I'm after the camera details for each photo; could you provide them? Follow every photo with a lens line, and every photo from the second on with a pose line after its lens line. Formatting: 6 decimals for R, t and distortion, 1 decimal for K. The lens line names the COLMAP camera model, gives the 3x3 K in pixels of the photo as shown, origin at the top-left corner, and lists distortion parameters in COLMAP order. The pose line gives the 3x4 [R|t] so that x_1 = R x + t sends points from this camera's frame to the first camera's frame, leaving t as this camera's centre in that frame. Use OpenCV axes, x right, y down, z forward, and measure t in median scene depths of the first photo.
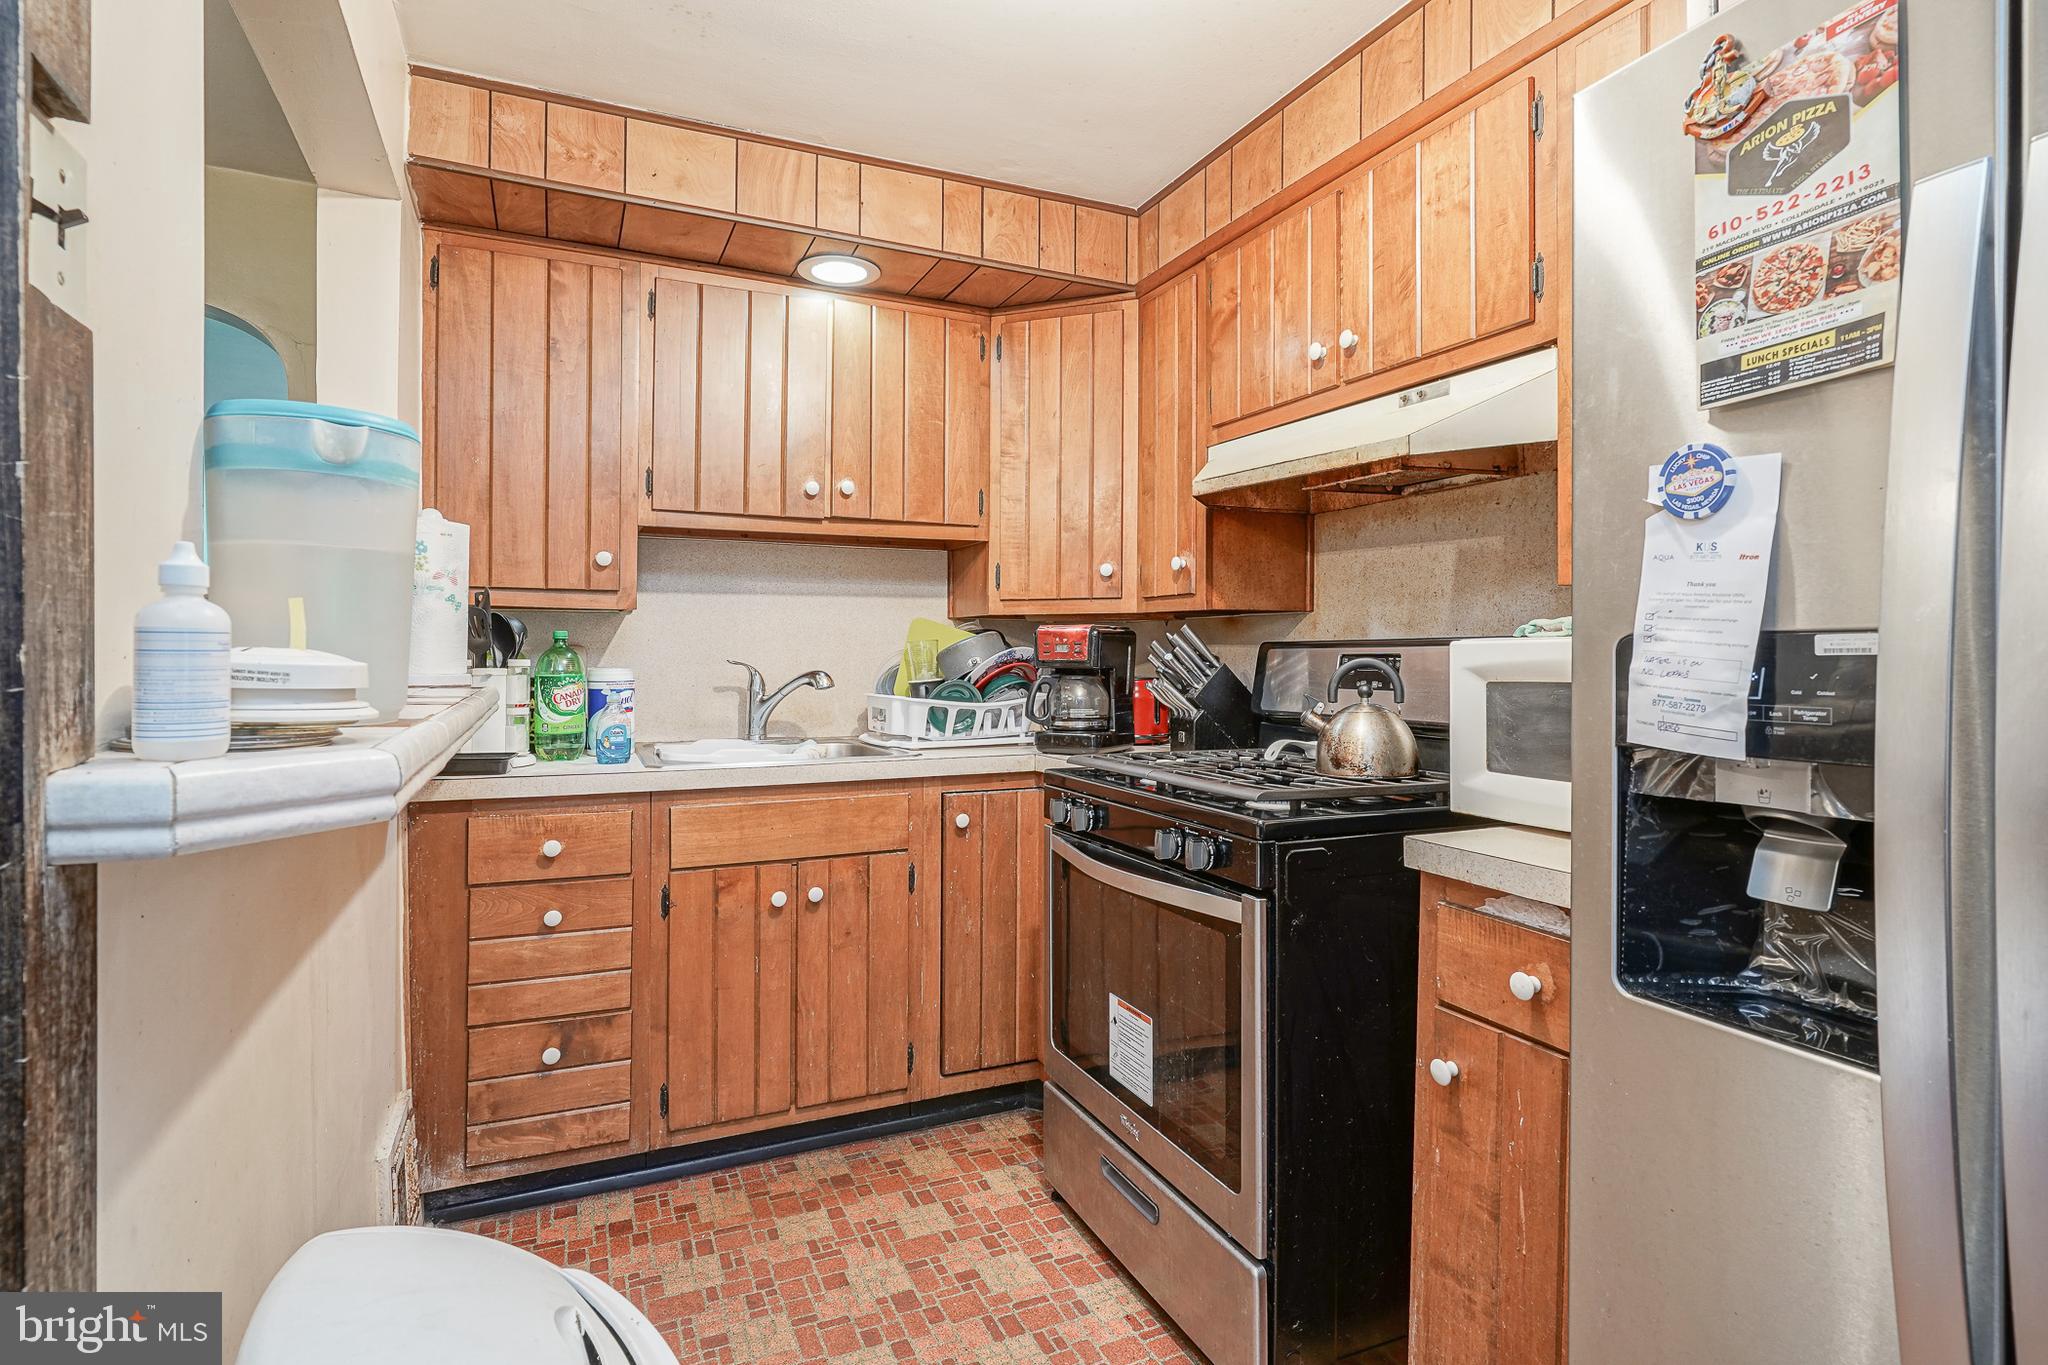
lens RADIAL K [[1008.9, 0, 1026.0], [0, 1008.9, 653.8], [0, 0, 1]] dist [-0.007250, 0.005247]
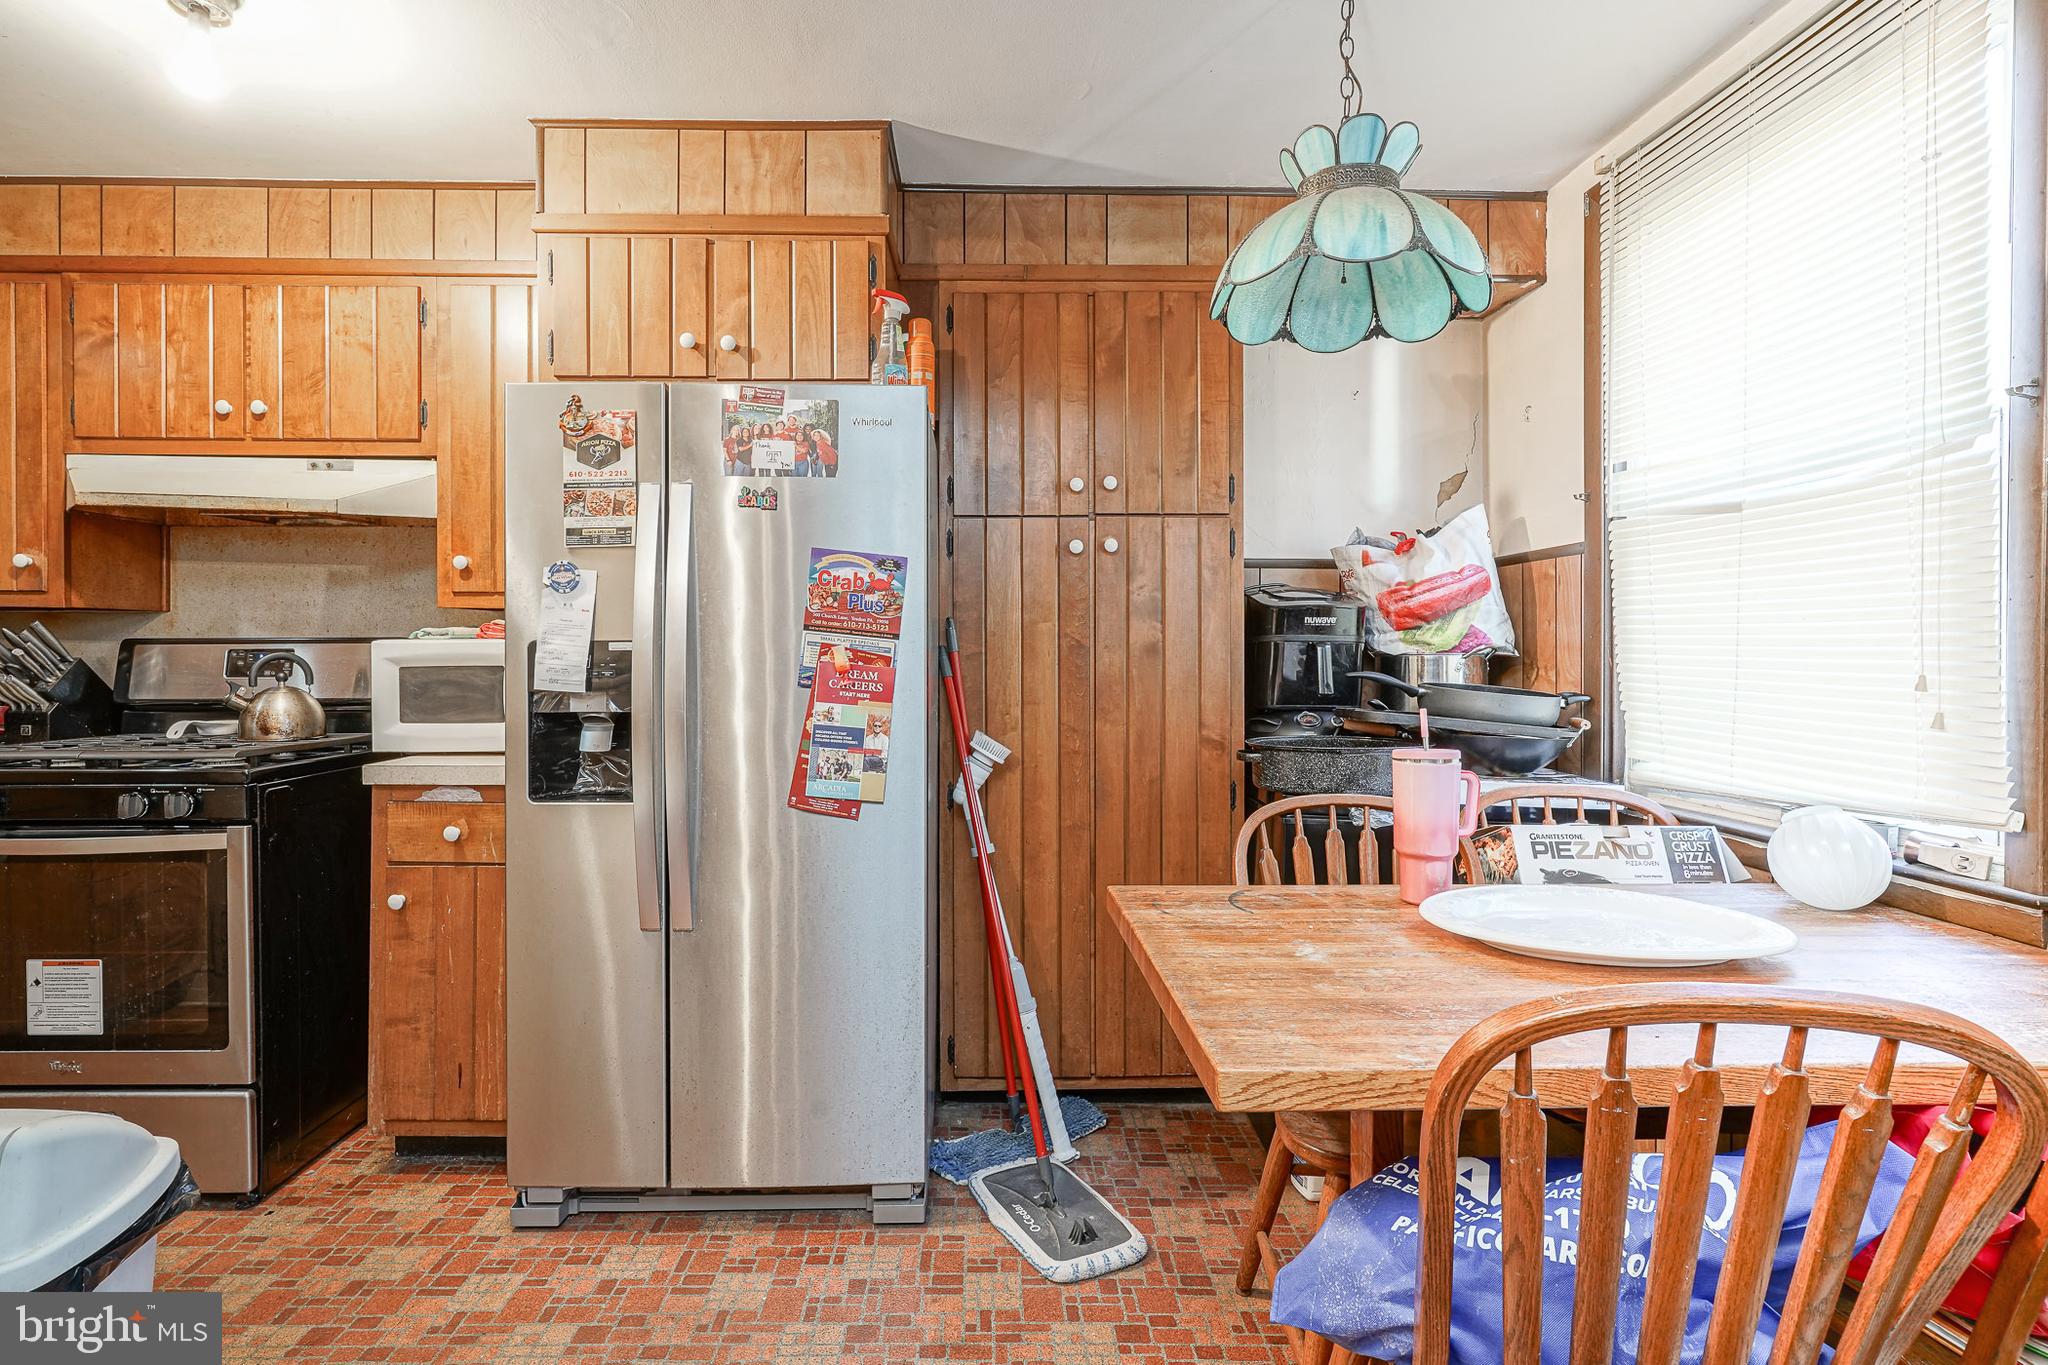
lens RADIAL K [[1008.9, 0, 999.0], [0, 1008.9, 649.9], [0, 0, 1]] dist [-0.007250, 0.005247]
pose [[0.399185, -0.003316, 0.916865, -0.589467], [0.000109, 0.999994, 0.003569, -0.004214], [-0.916871, -0.001325, 0.399182, -0.474059]]
